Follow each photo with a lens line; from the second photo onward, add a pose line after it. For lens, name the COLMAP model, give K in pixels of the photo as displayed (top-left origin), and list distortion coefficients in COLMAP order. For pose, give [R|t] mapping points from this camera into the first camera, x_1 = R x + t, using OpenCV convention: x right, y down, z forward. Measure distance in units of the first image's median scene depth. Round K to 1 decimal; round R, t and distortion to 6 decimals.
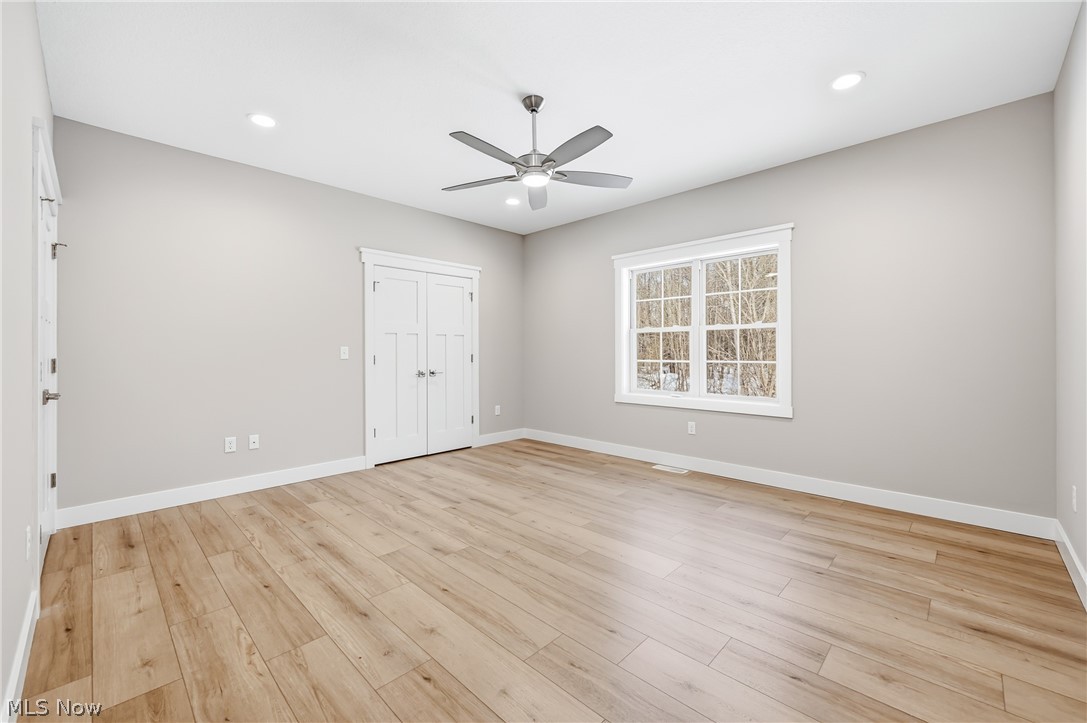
lens RADIAL K [[444.6, 0, 537.7], [0, 444.6, 352.6], [0, 0, 1]] dist [-0.000037, -0.000083]
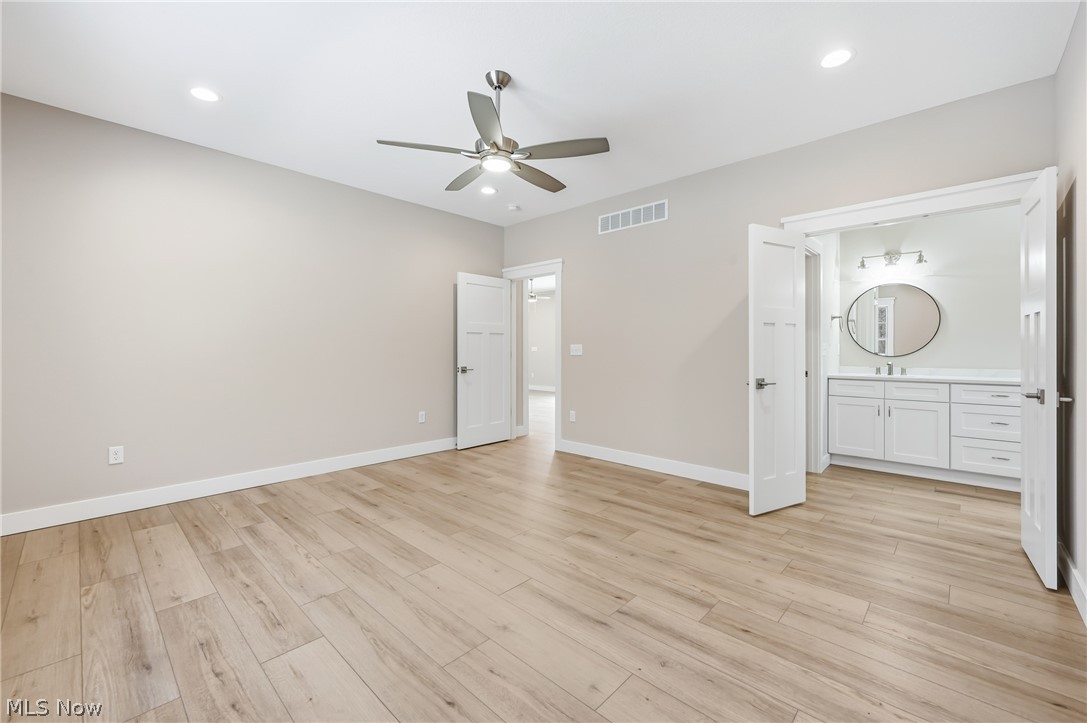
lens RADIAL K [[438.8, 0, 542.5], [0, 438.8, 350.5], [0, 0, 1]] dist [0.000234, -0.000276]
pose [[-0.999681, 0.001871, -0.025193, -0.070575], [0.001772, 0.999991, 0.003973, -0.002627], [0.025201, 0.003927, -0.999675, 1.761038]]
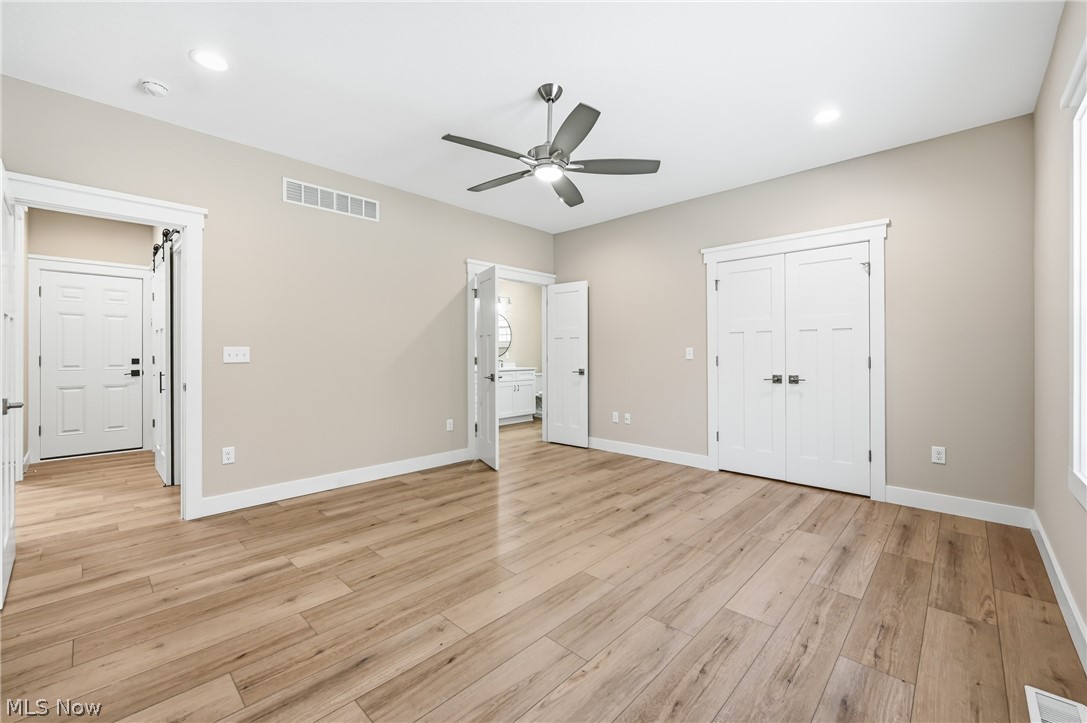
lens RADIAL K [[438.8, 0, 542.5], [0, 438.8, 350.5], [0, 0, 1]] dist [0.000234, -0.000276]
pose [[0.012431, -0.003739, -0.999916, 0.862118], [0.000082, 0.999993, -0.003738, -0.003558], [0.999923, -0.000035, 0.012432, 0.893184]]
